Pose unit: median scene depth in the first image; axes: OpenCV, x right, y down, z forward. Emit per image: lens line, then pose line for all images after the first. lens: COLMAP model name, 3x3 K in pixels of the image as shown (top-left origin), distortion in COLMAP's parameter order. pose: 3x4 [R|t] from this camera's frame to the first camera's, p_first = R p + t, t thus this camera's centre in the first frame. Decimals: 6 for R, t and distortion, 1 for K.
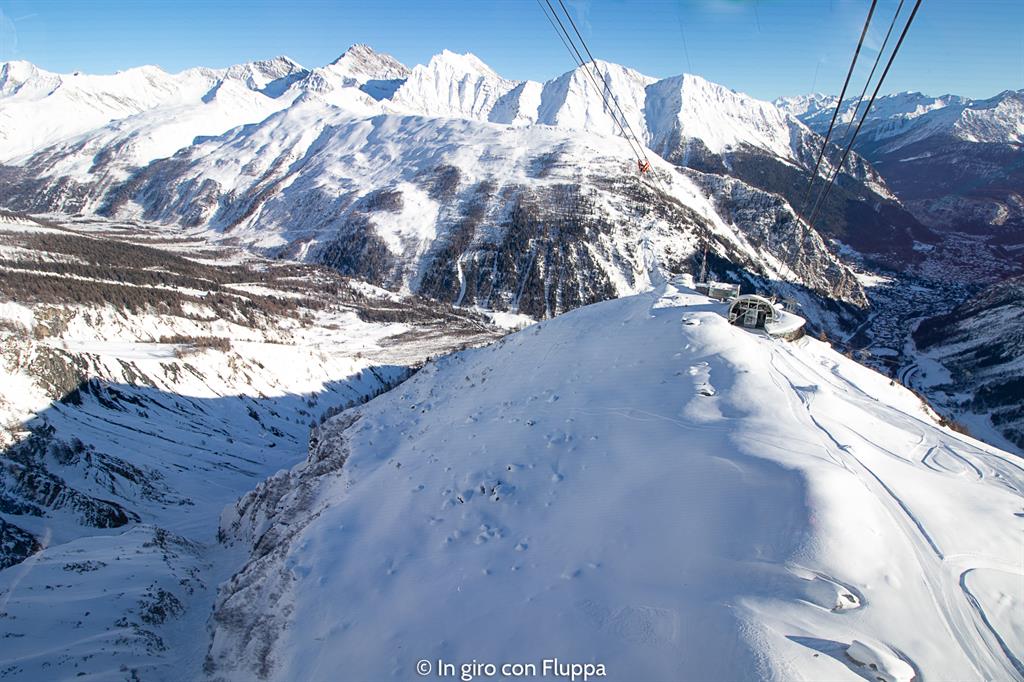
lens RADIAL K [[538.6, 0, 519.5], [0, 538.6, 339.9], [0, 0, 1]] dist [0.005398, -0.014796]
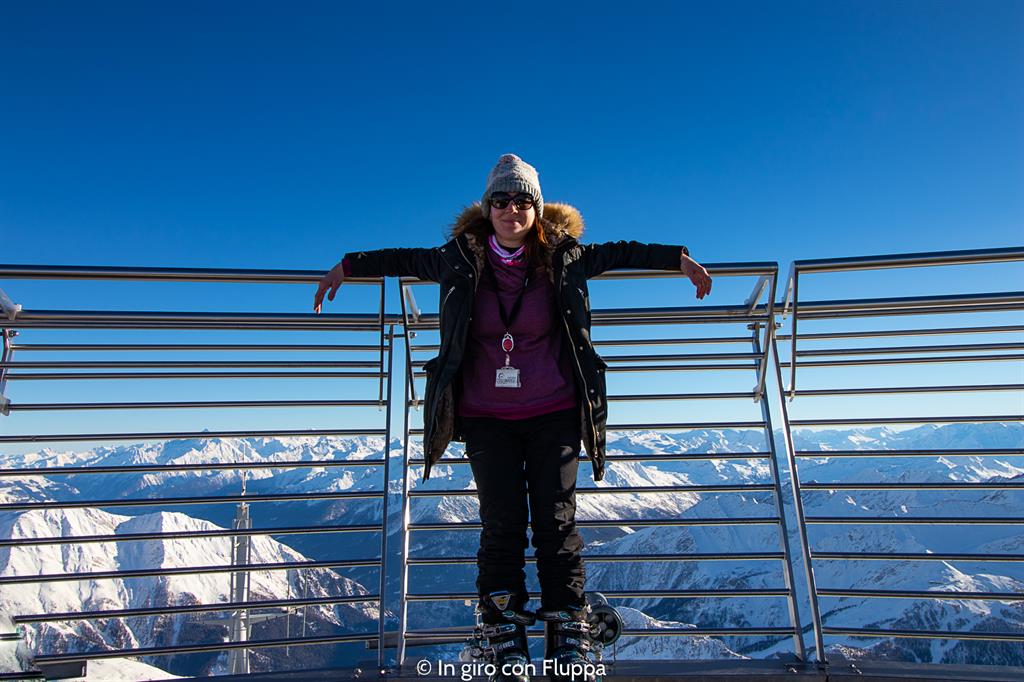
lens RADIAL K [[823.0, 0, 525.0], [0, 823.0, 322.8], [0, 0, 1]] dist [0.009331, -0.004690]
pose [[0.752641, 0.061956, 0.655510, -0.286873], [0.269986, 0.878979, -0.393069, -0.135252], [-0.600532, 0.472818, 0.644829, -0.710314]]
